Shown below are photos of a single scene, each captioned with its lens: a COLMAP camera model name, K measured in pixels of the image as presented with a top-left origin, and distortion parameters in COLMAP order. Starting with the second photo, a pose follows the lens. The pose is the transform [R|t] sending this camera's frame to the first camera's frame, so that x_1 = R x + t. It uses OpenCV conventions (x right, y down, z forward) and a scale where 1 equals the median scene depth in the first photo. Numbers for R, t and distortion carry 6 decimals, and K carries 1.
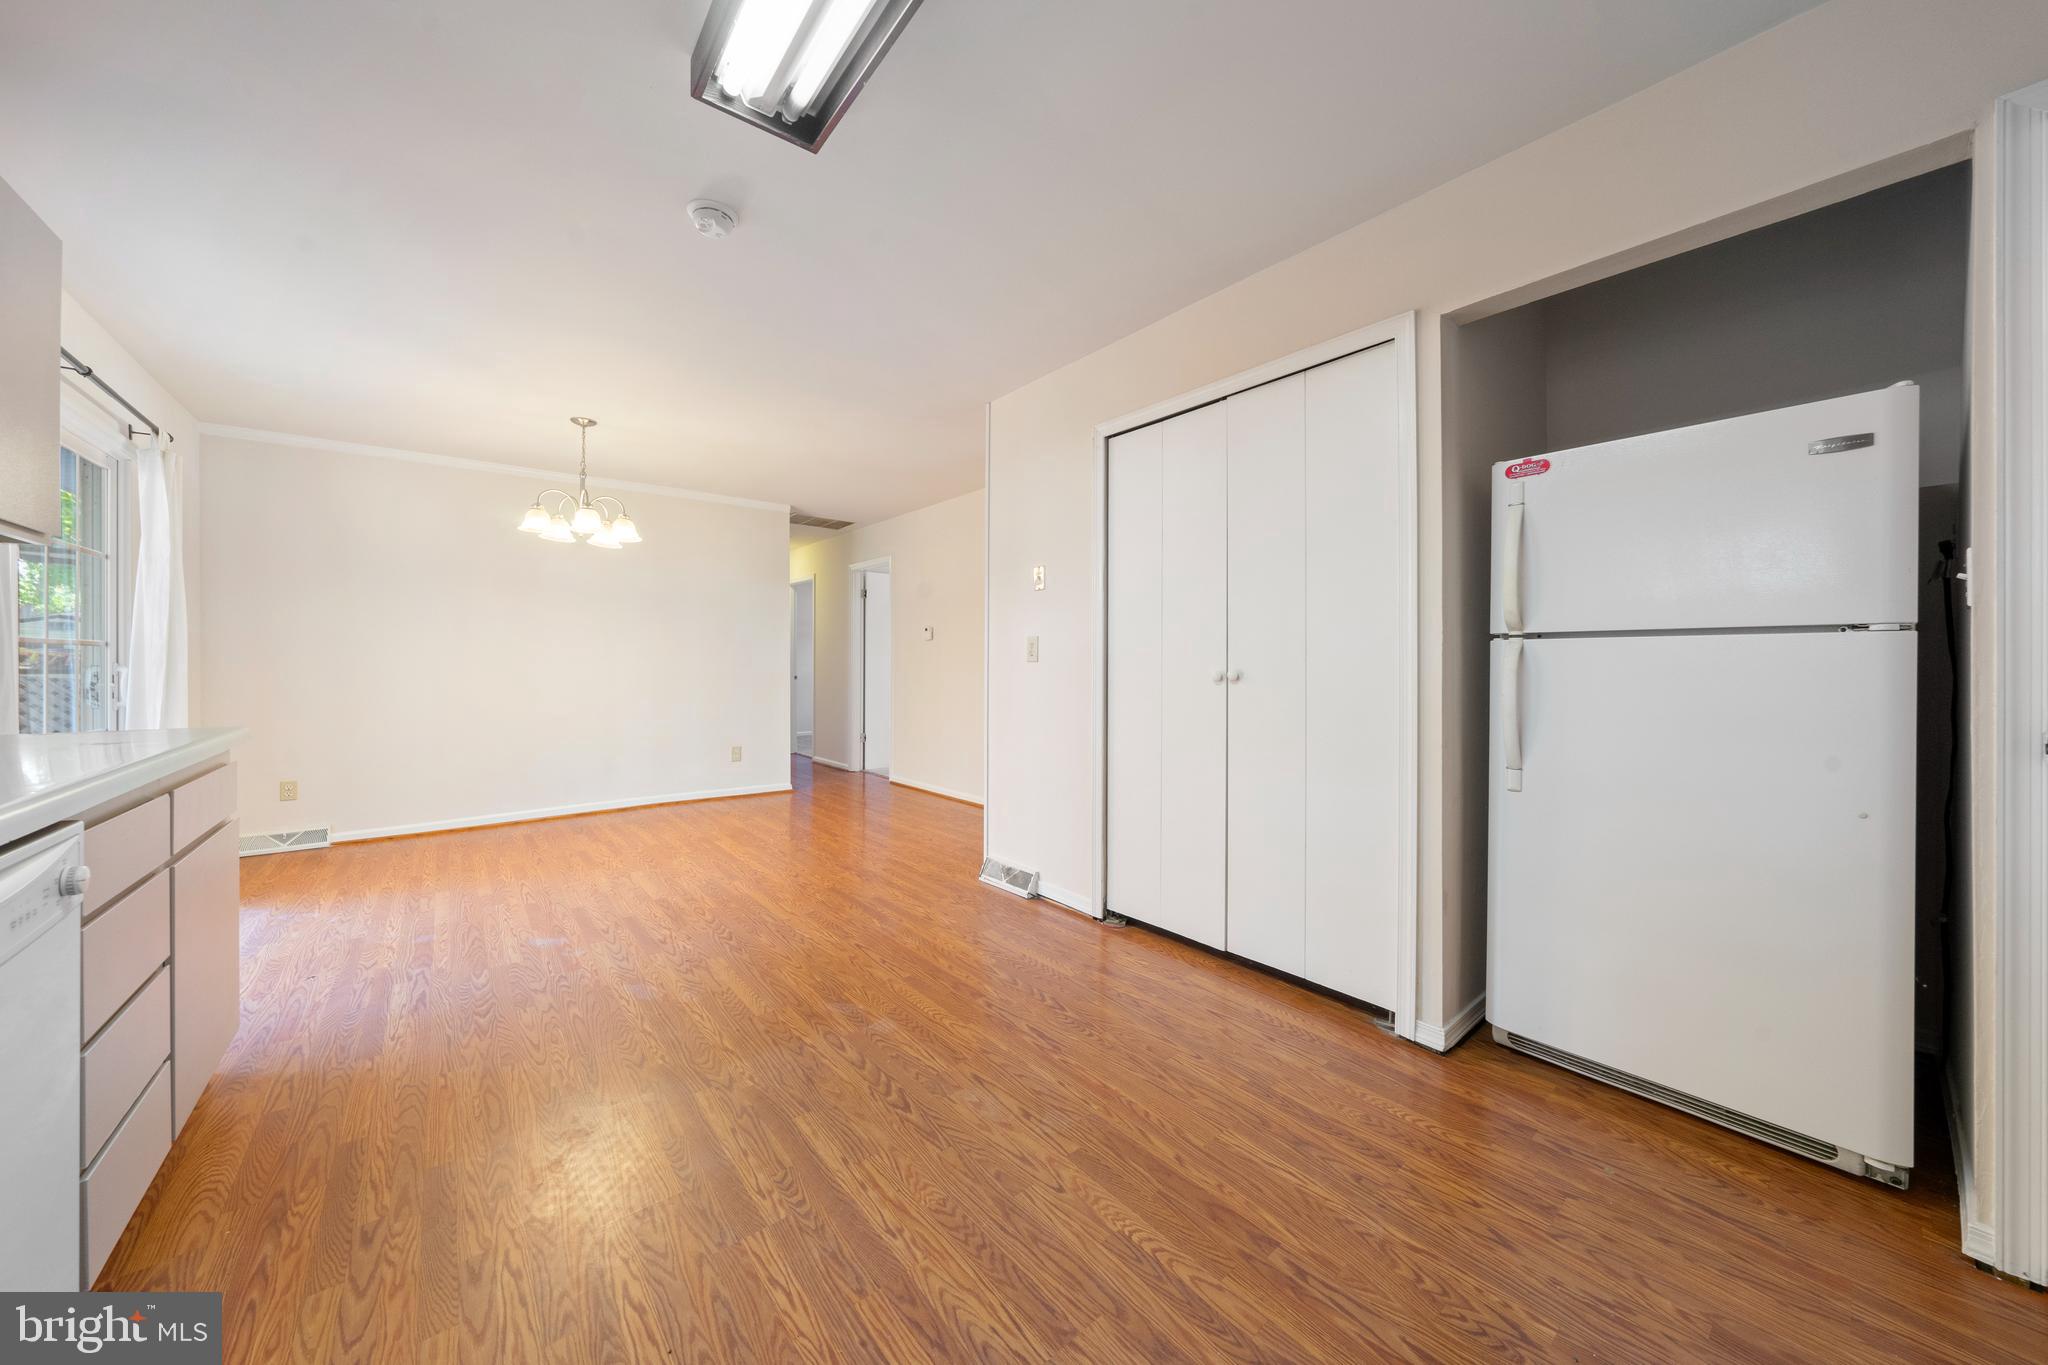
lens RADIAL K [[705.8, 0, 1021.9], [0, 705.8, 674.2], [0, 0, 1]] dist [-0.001510, -0.000126]
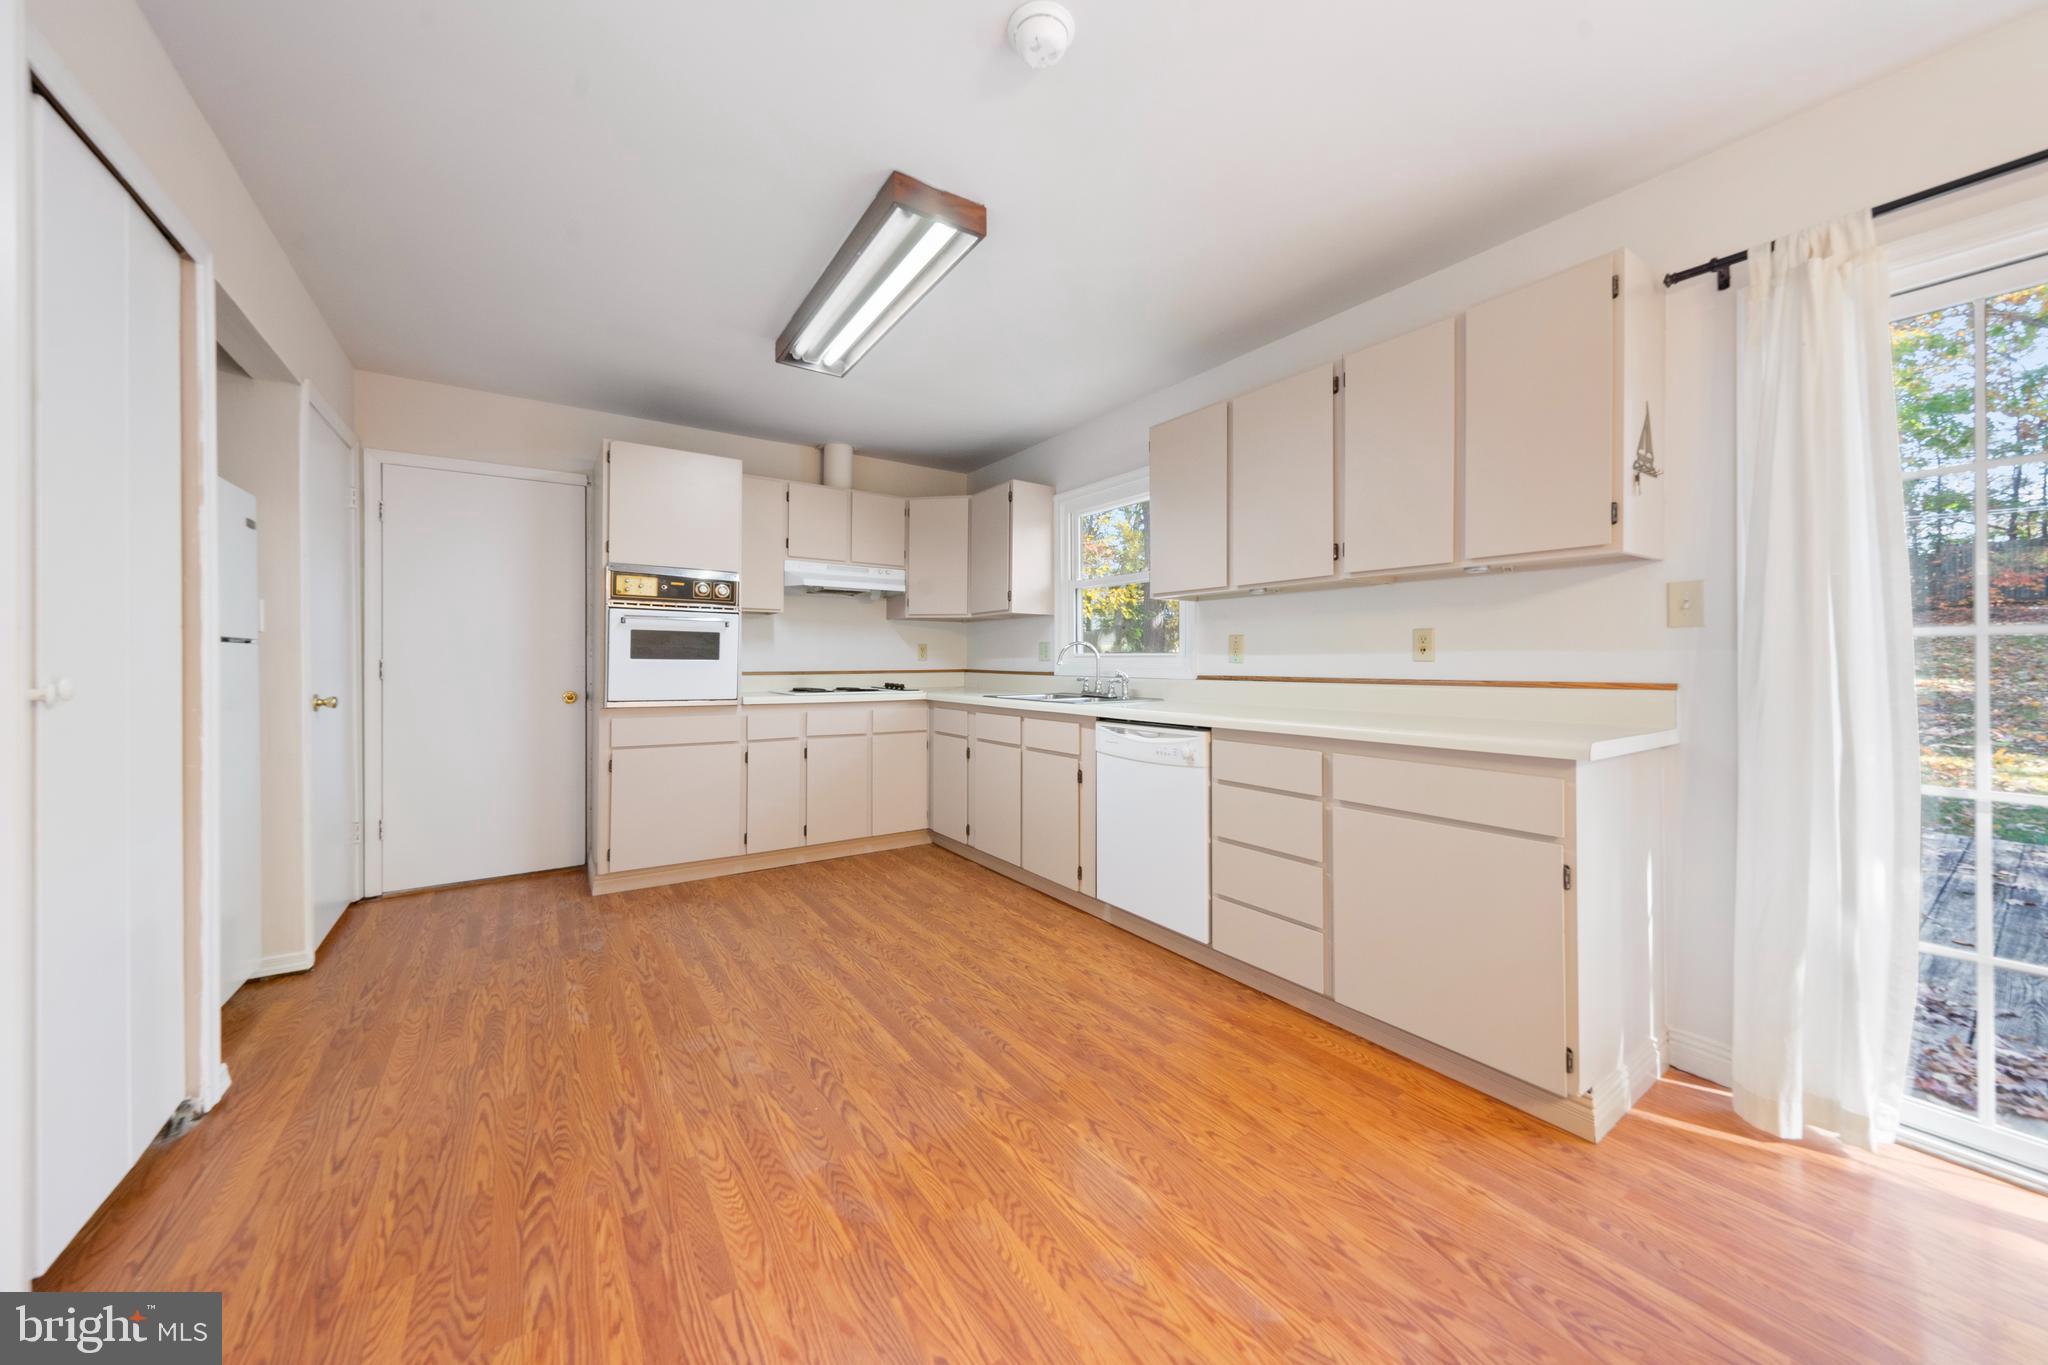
lens RADIAL K [[715.6, 0, 1025.8], [0, 715.6, 661.0], [0, 0, 1]] dist [0.000514, 0.000051]
pose [[-0.996549, -0.000977, 0.083000, -0.422881], [0.000230, 0.999894, 0.014537, -0.026171], [-0.083005, 0.014506, -0.996444, 1.497797]]
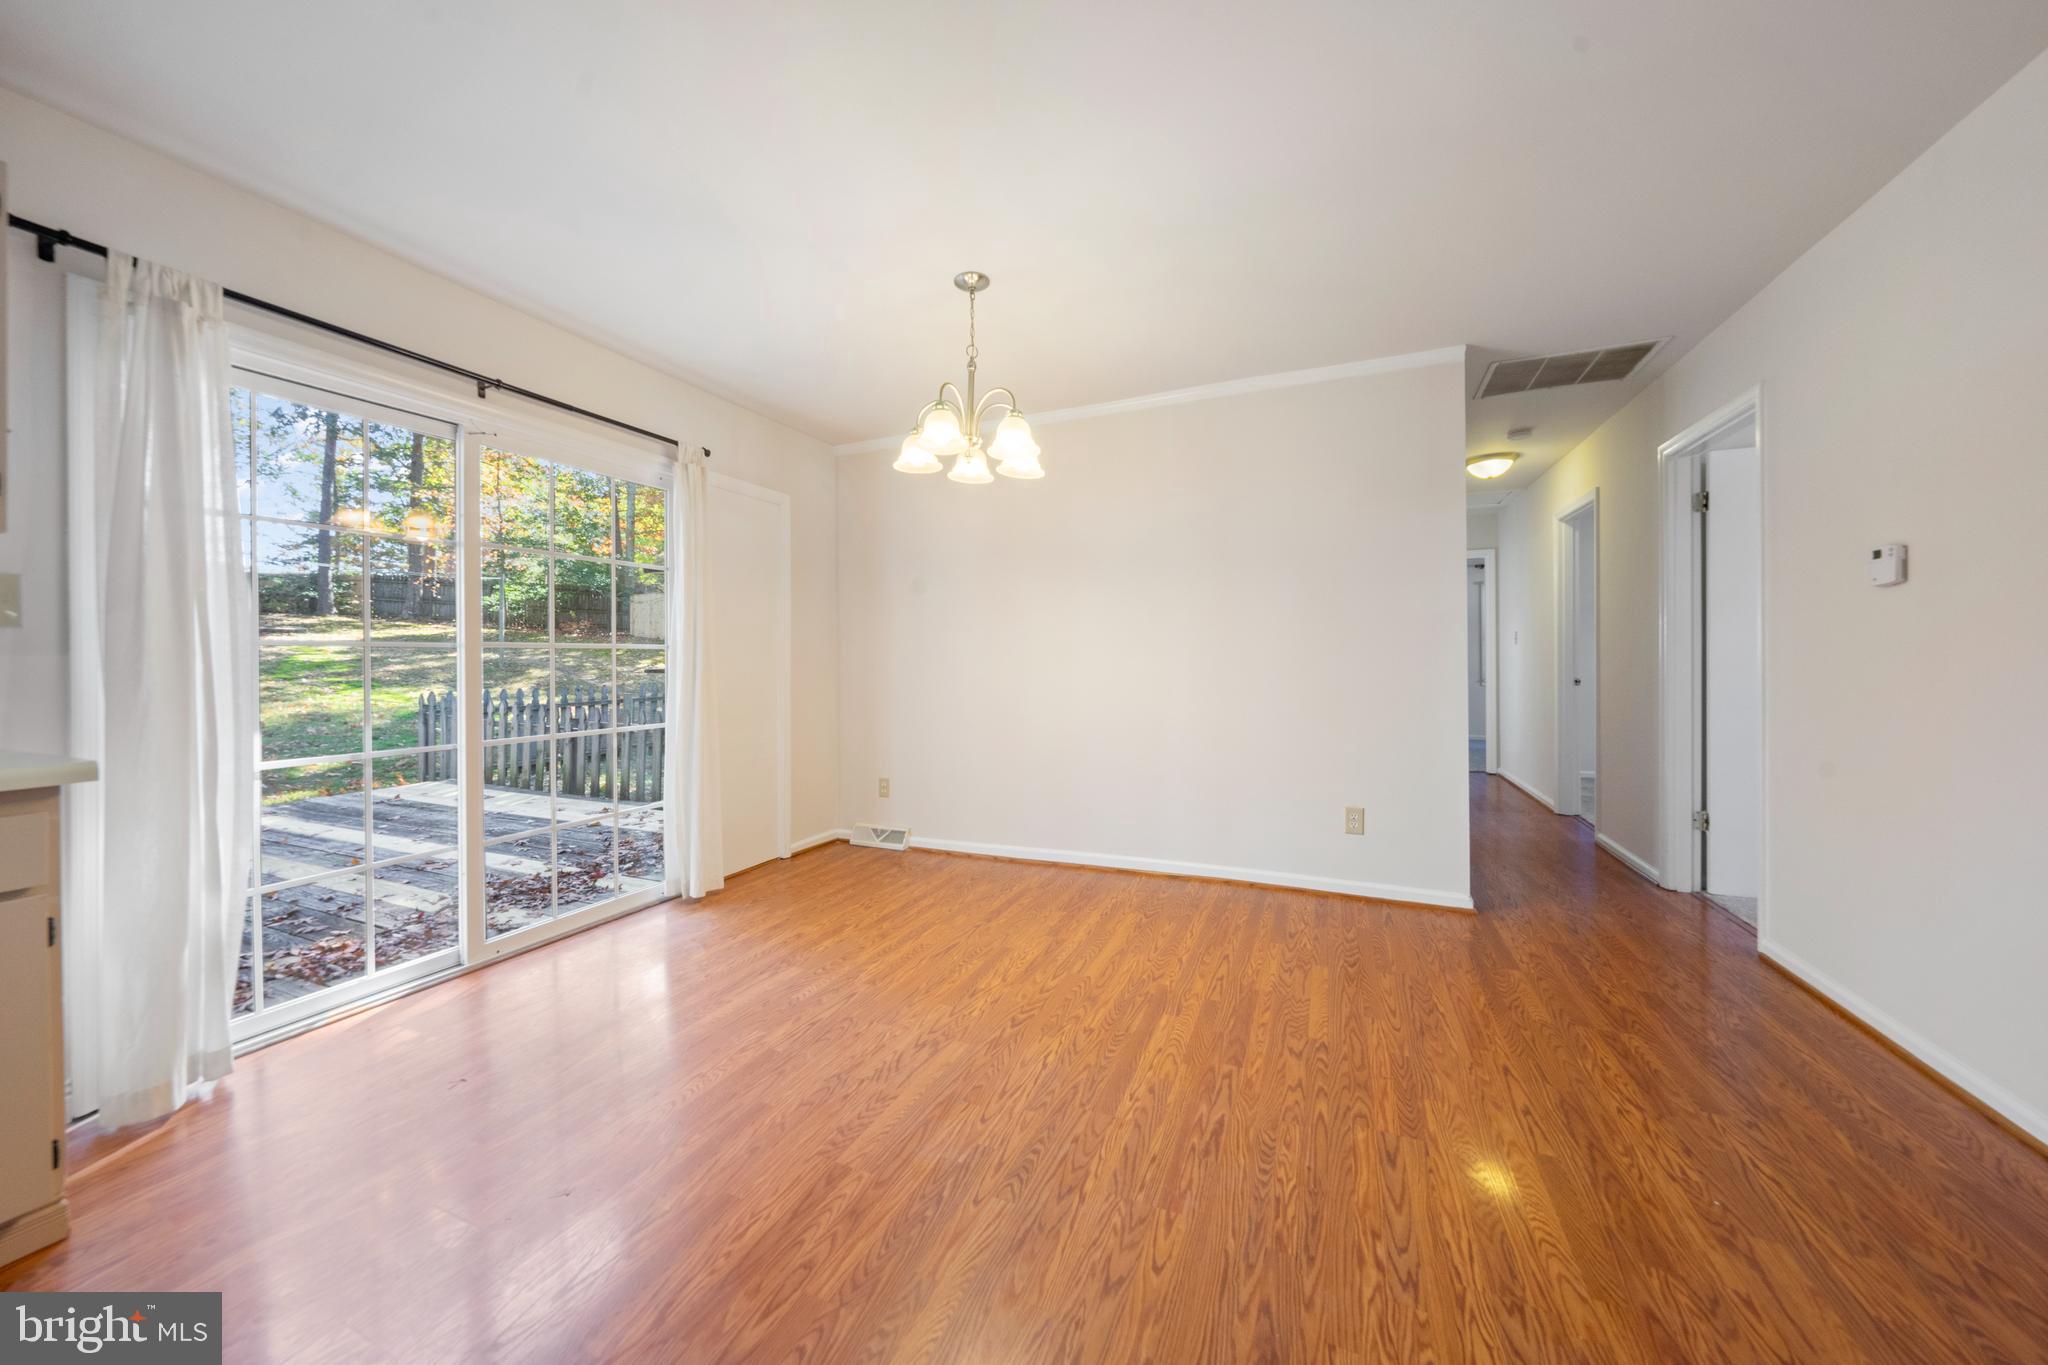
lens RADIAL K [[715.7, 0, 1016.0], [0, 715.7, 659.4], [0, 0, 1]] dist [-0.000850, -0.000071]
pose [[0.454133, -0.005295, -0.890918, -0.046287], [-0.005704, 0.999945, -0.008851, -0.020903], [0.890916, 0.009101, 0.454078, 1.192803]]
